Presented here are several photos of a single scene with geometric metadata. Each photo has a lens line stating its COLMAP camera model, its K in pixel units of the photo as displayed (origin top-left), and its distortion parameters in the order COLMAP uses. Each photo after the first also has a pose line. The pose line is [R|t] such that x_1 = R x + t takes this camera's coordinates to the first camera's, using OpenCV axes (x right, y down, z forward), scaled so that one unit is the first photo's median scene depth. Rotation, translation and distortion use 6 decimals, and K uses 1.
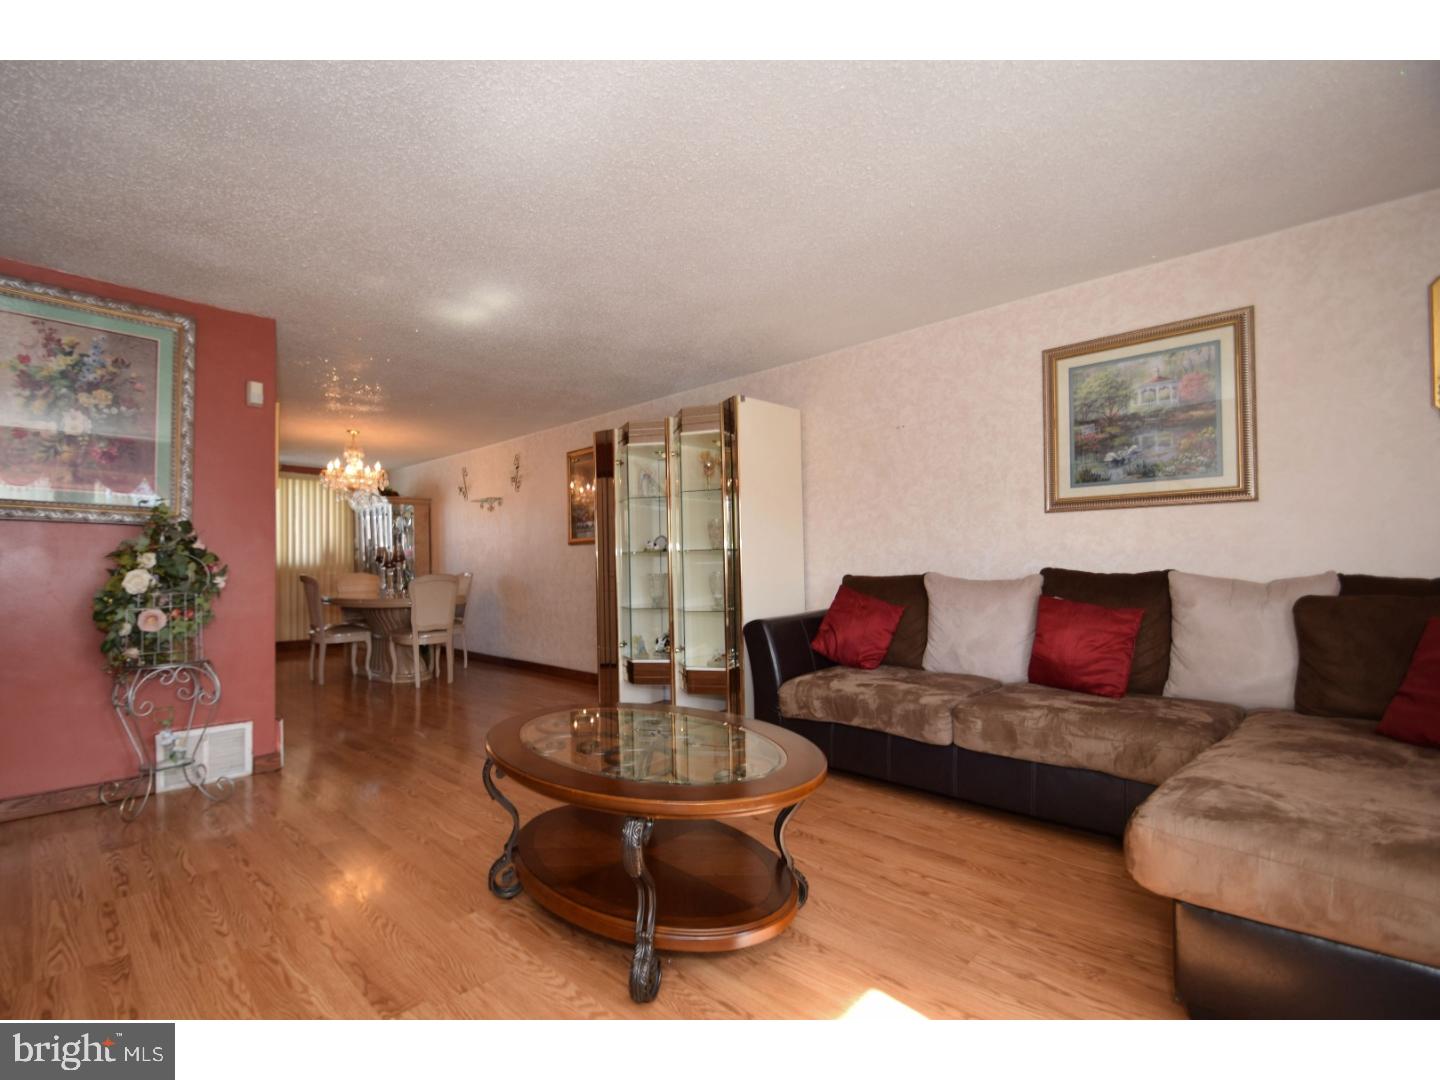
lens RADIAL K [[666.2, 0, 683.6], [0, 666.2, 561.3], [0, 0, 1]] dist [0.022550, -0.021608]
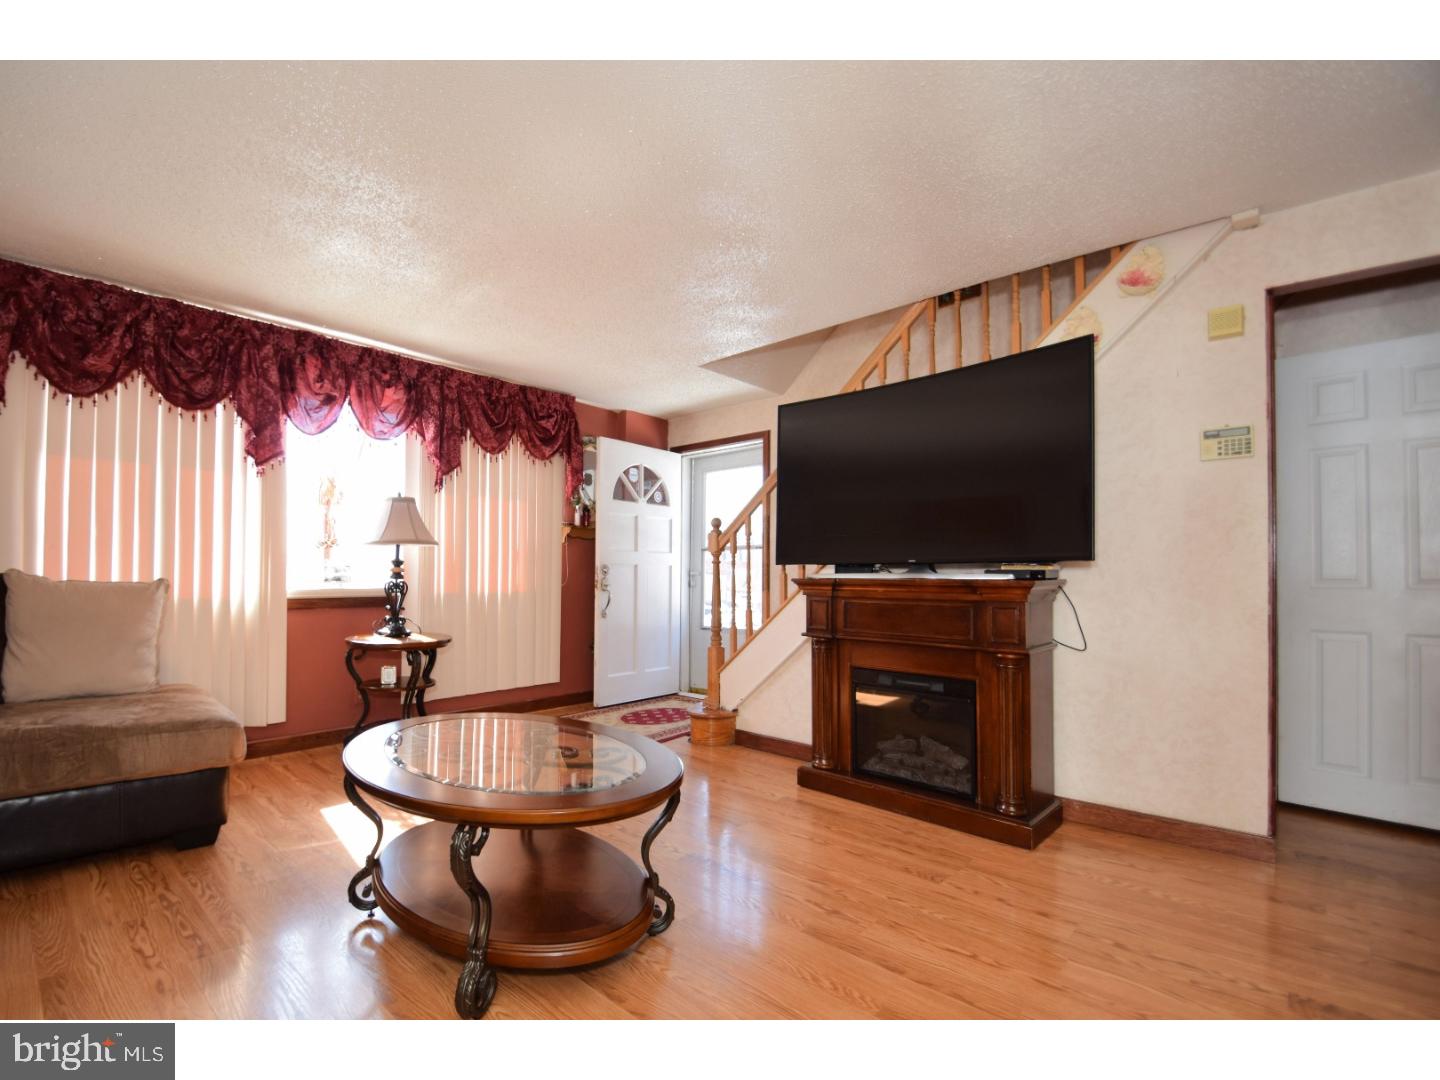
lens RADIAL K [[666.2, 0, 683.6], [0, 666.2, 561.3], [0, 0, 1]] dist [0.022550, -0.021608]
pose [[-0.999639, 0.000261, -0.026855, -0.195163], [0.001106, 0.999505, -0.031433, 0.016404], [0.026834, -0.031452, -0.999145, 1.365929]]
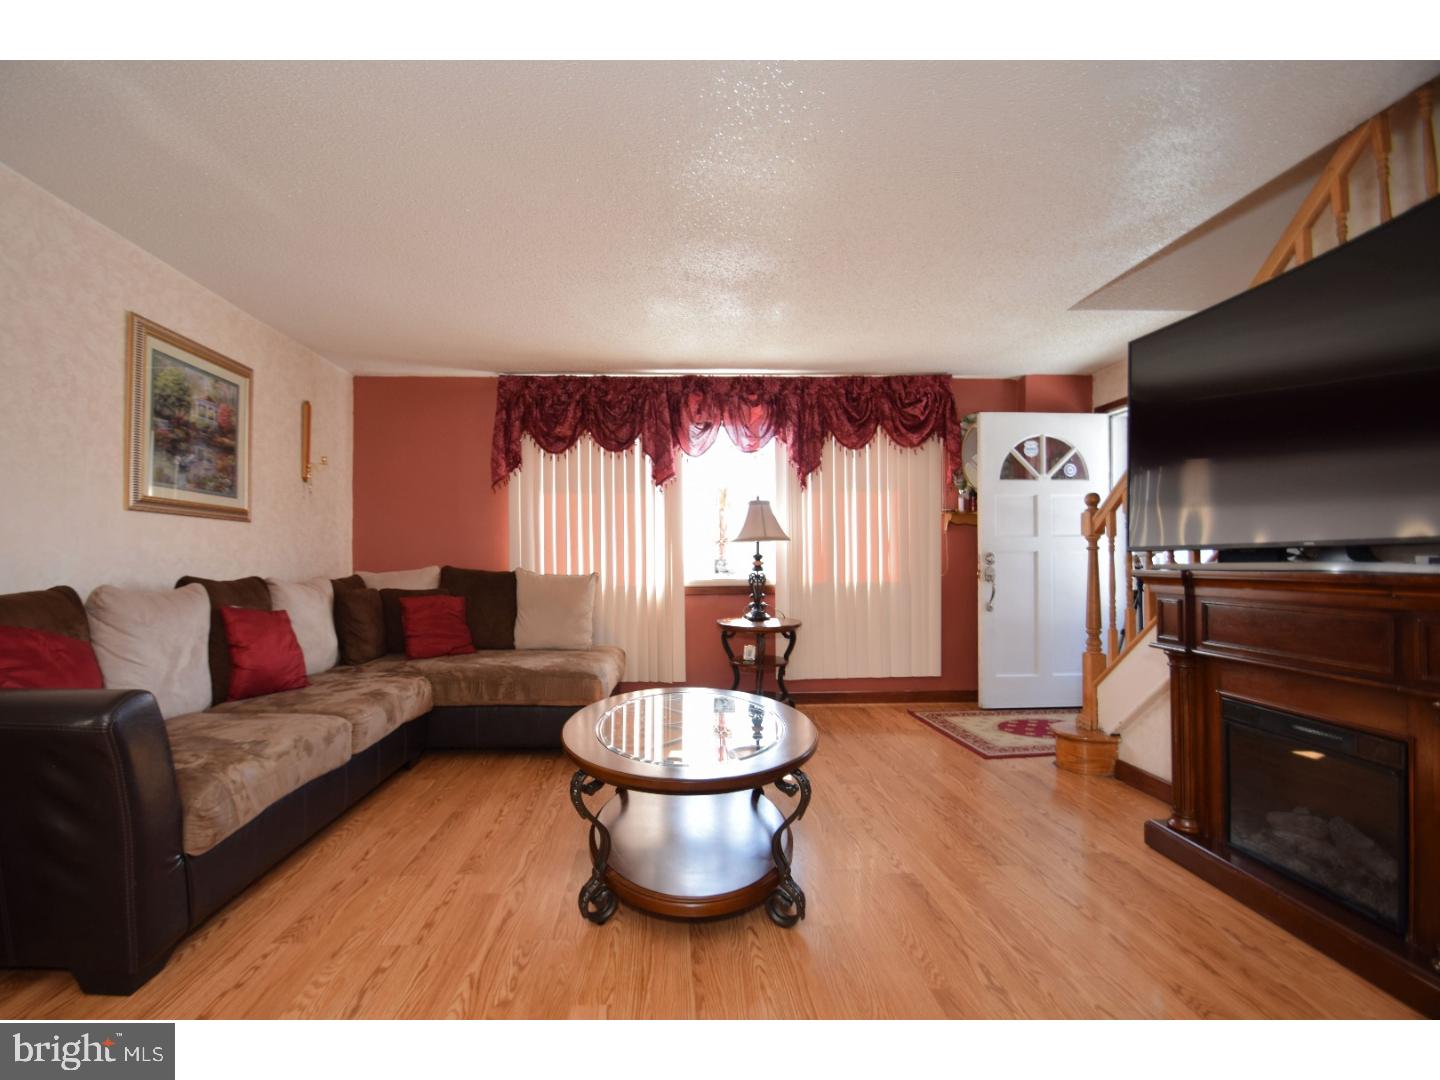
lens RADIAL K [[656.4, 0, 688.9], [0, 656.4, 558.7], [0, 0, 1]] dist [-0.001693, -0.000314]
pose [[-0.734729, 0.017184, 0.678143, -0.558437], [0.006825, 0.999816, -0.017941, 0.007133], [-0.678327, -0.008553, -0.734711, 1.247568]]
